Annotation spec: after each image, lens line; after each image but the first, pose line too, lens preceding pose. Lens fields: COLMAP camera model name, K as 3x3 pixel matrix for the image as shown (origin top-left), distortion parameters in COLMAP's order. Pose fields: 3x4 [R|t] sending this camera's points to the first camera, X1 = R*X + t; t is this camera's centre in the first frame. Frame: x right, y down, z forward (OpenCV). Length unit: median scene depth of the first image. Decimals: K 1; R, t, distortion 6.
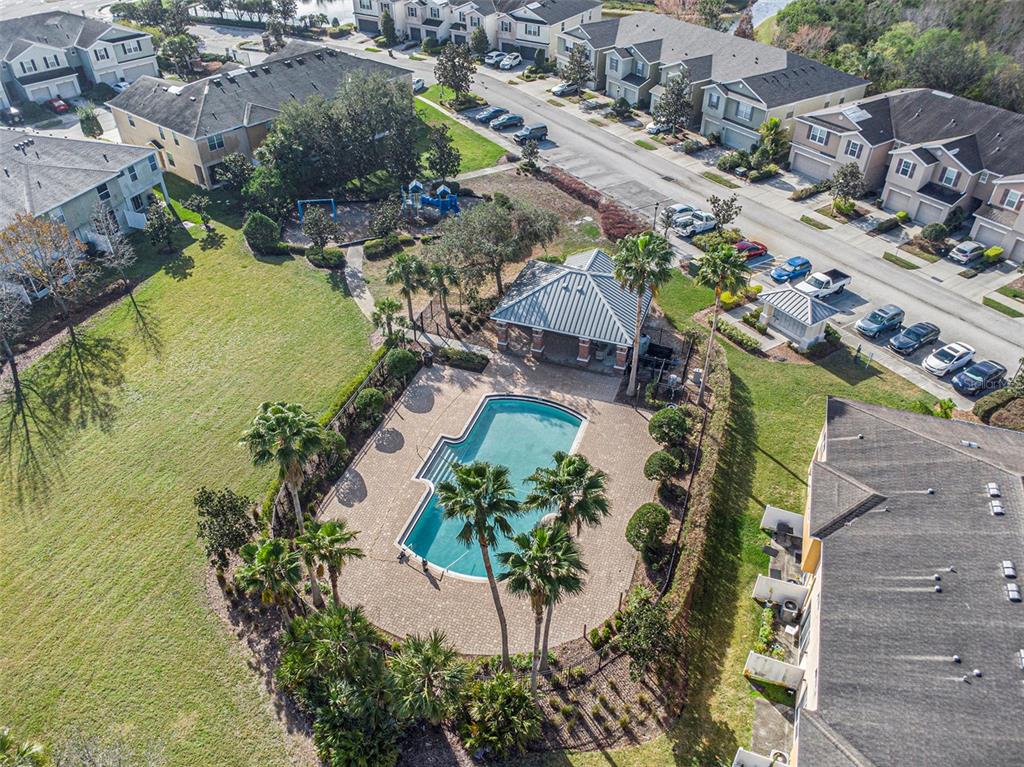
lens RADIAL K [[740.7, 0, 512.0], [0, 740.7, 383.5], [0, 0, 1]] dist [0.001853, 0.001731]
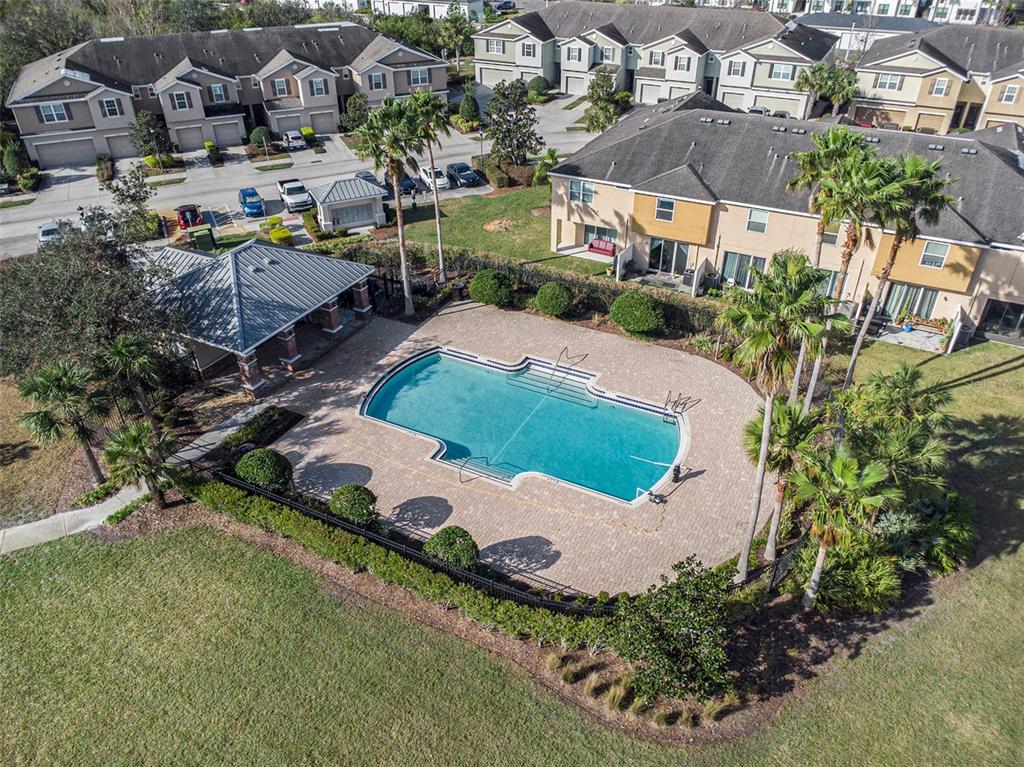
lens RADIAL K [[740.7, 0, 512.0], [0, 740.7, 383.5], [0, 0, 1]] dist [0.001853, 0.001731]
pose [[0.136177, -0.553810, 0.821432, -0.438709], [0.615552, 0.696977, 0.367856, -0.132316], [-0.776242, 0.455541, 0.435811, 0.441599]]
